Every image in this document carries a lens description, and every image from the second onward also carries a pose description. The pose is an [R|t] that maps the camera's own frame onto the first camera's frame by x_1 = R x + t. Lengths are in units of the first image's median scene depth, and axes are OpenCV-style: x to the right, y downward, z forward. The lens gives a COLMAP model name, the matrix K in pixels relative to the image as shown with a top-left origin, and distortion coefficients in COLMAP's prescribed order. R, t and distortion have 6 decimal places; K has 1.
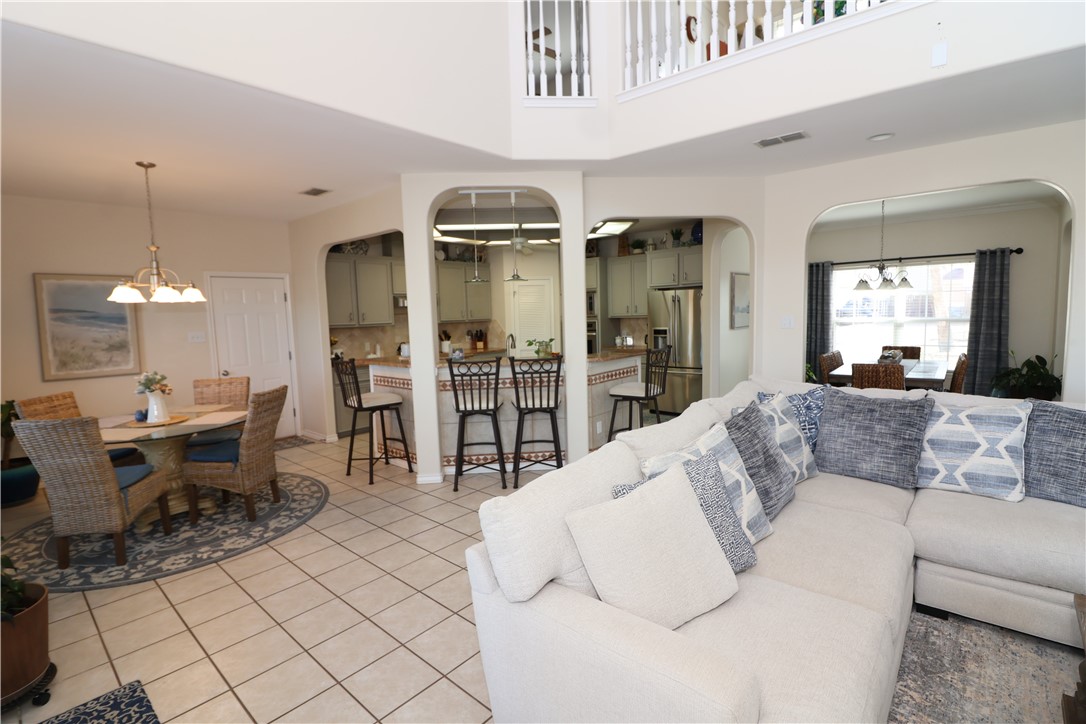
lens RADIAL K [[504.6, 0, 532.3], [0, 504.6, 362.3], [0, 0, 1]] dist [-0.000503, -0.009734]
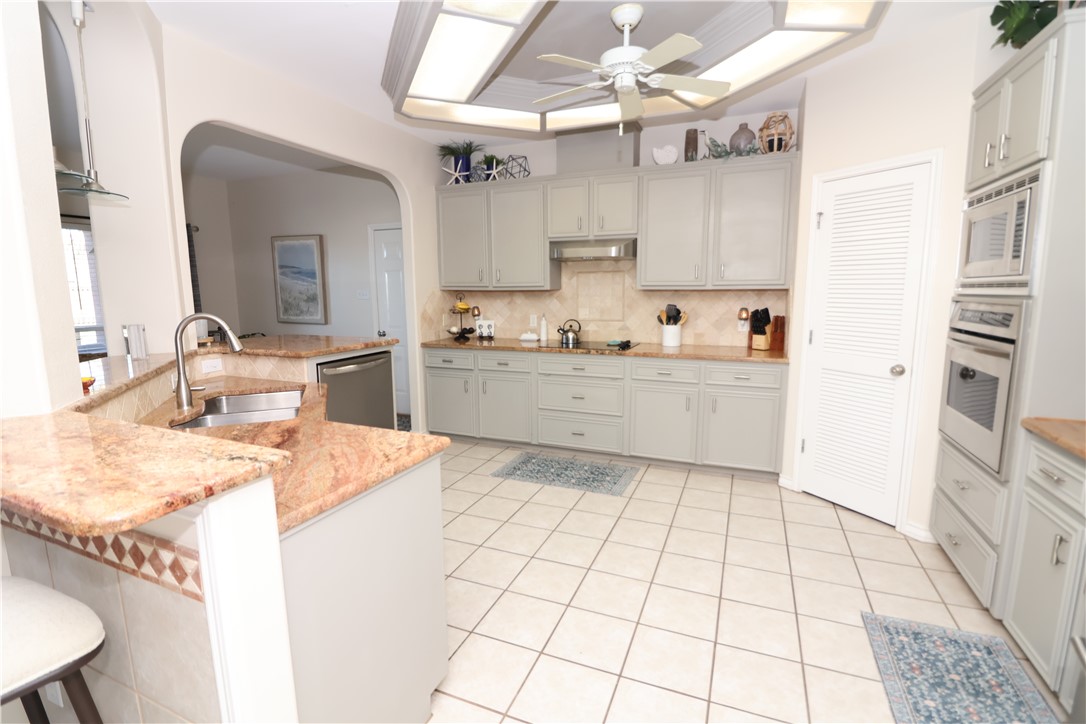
lens RADIAL K [[504.6, 0, 544.2], [0, 504.6, 359.5], [0, 0, 1]] dist [-0.000503, -0.009734]
pose [[0.313849, 0.161869, -0.935573, 0.339274], [-0.098586, 0.985590, 0.137451, -0.082269], [0.944341, 0.049096, 0.325284, 0.895646]]
